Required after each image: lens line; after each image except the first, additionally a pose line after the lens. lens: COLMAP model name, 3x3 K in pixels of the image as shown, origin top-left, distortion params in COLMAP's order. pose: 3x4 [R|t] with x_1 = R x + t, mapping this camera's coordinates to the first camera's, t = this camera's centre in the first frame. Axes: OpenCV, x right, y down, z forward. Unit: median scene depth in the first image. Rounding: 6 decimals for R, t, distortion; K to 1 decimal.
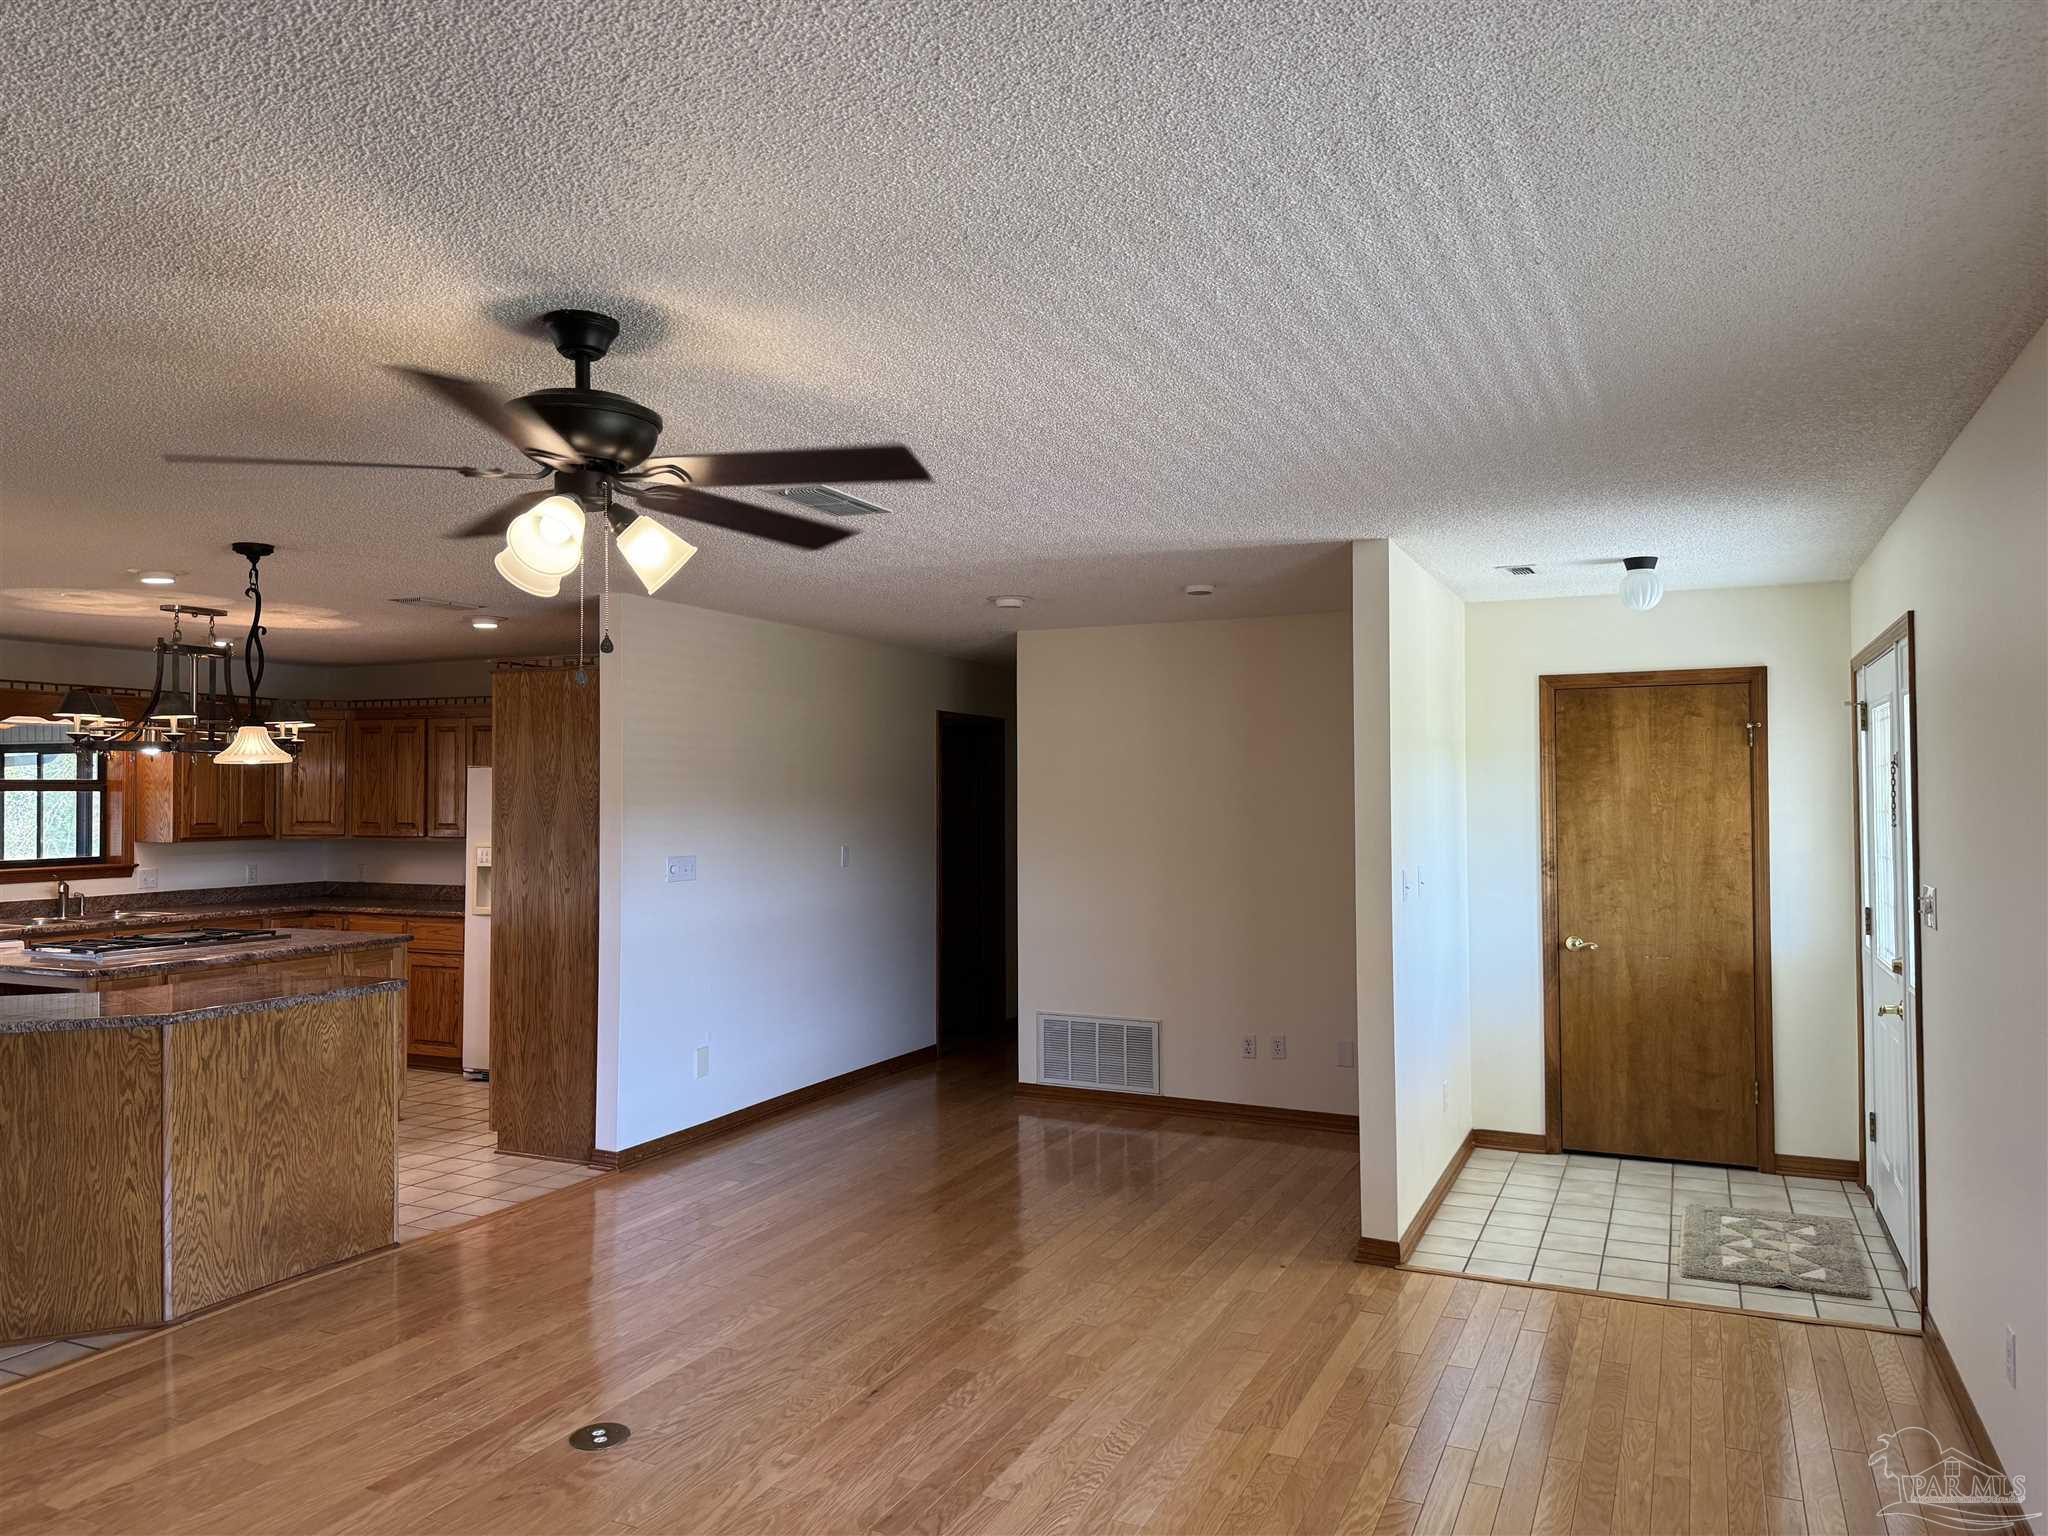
lens RADIAL K [[1436.2, 0, 1009.4], [0, 1436.2, 774.6], [0, 0, 1]] dist [0.071905, -0.094230]
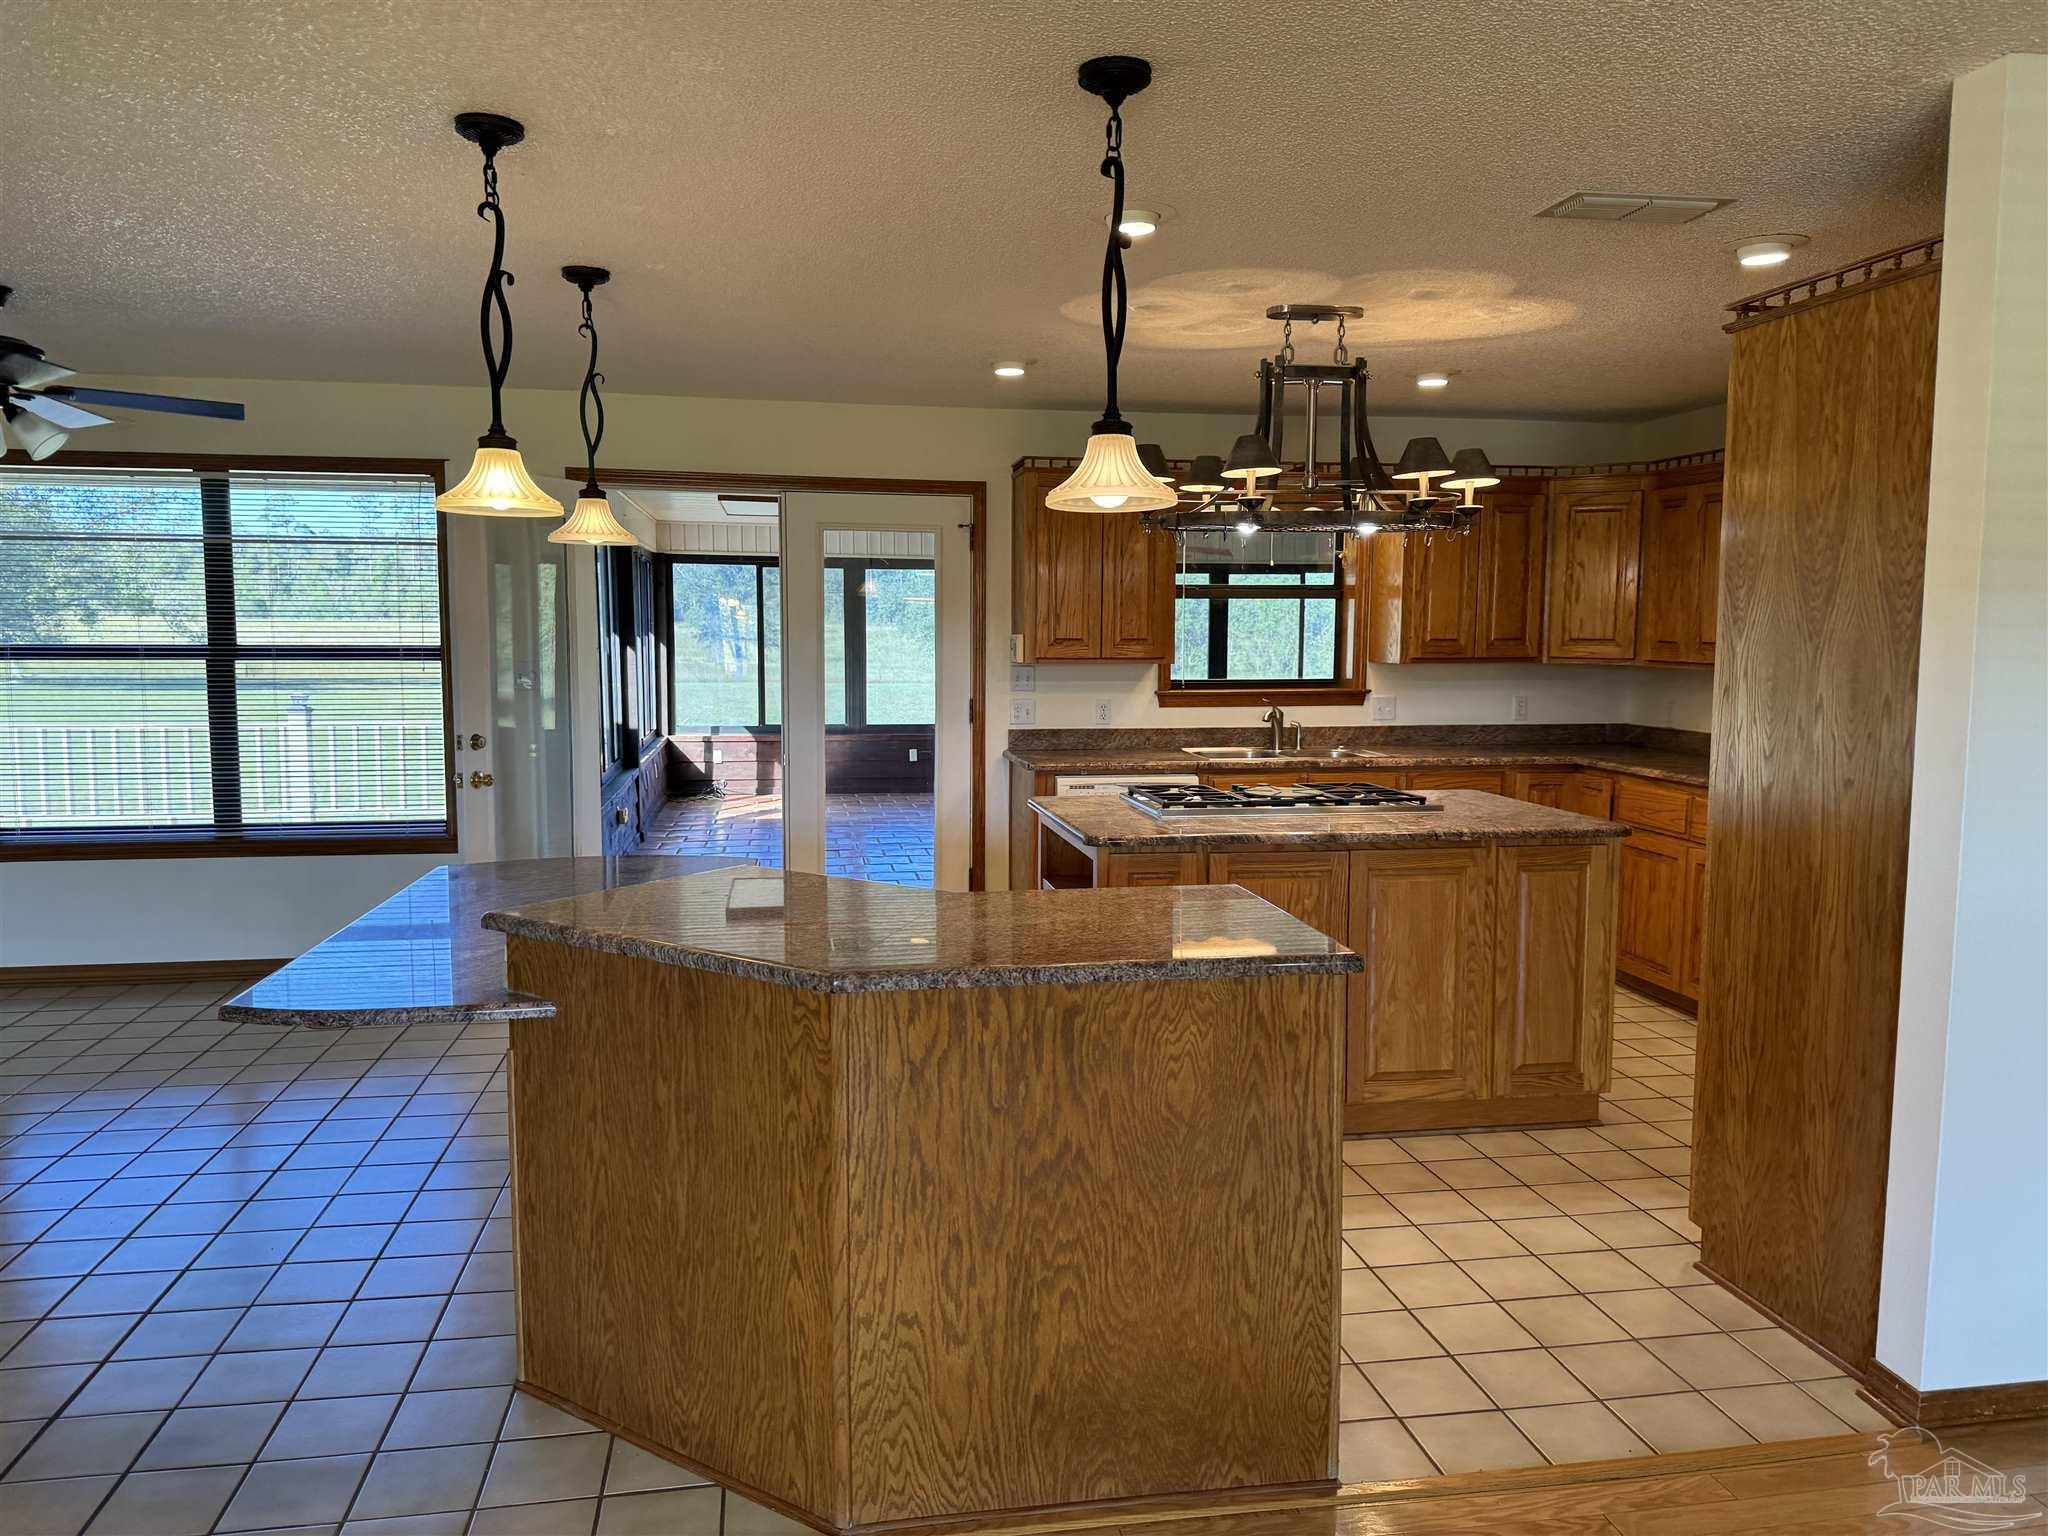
lens RADIAL K [[1436.2, 0, 1039.1], [0, 1436.2, 754.3], [0, 0, 1]] dist [0.071905, -0.094230]
pose [[0.578874, 0.077194, -0.811755, -0.104592], [0.005674, 0.995103, 0.098676, 0.030856], [0.815397, -0.061727, 0.575601, 0.677948]]
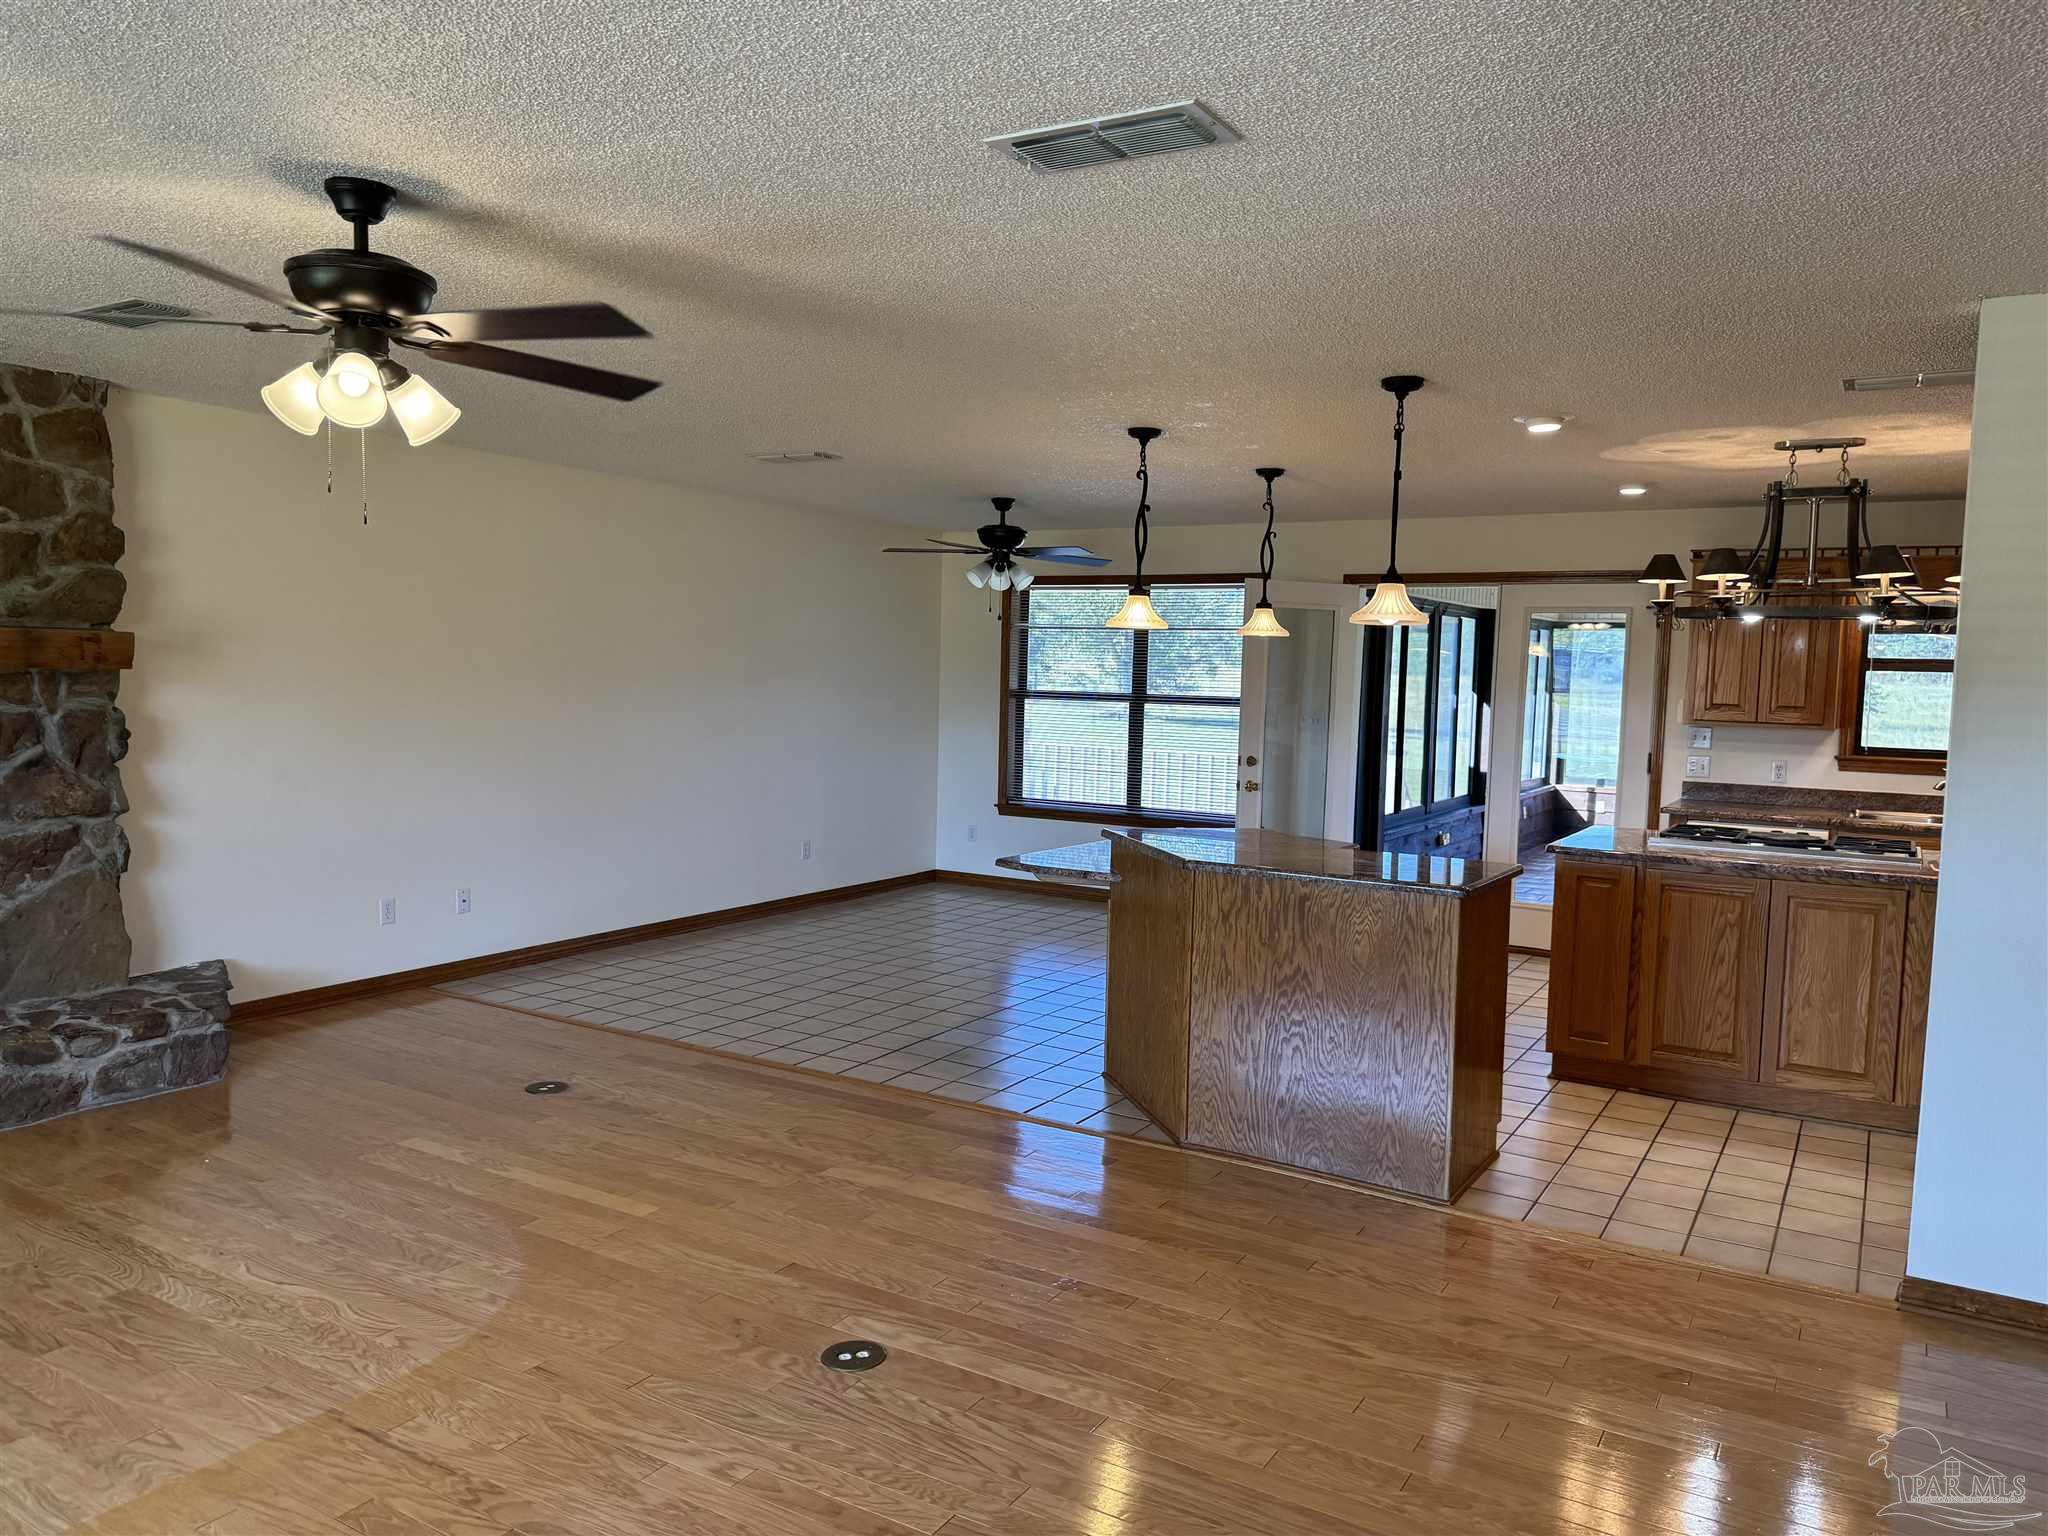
lens RADIAL K [[1436.2, 0, 1027.2], [0, 1436.2, 764.1], [0, 0, 1]] dist [0.071905, -0.094230]
pose [[-0.107435, 0.066245, -0.992003, 0.419682], [-0.010985, 0.997638, 0.067811, 0.022190], [0.994151, 0.018182, -0.106453, 0.880240]]
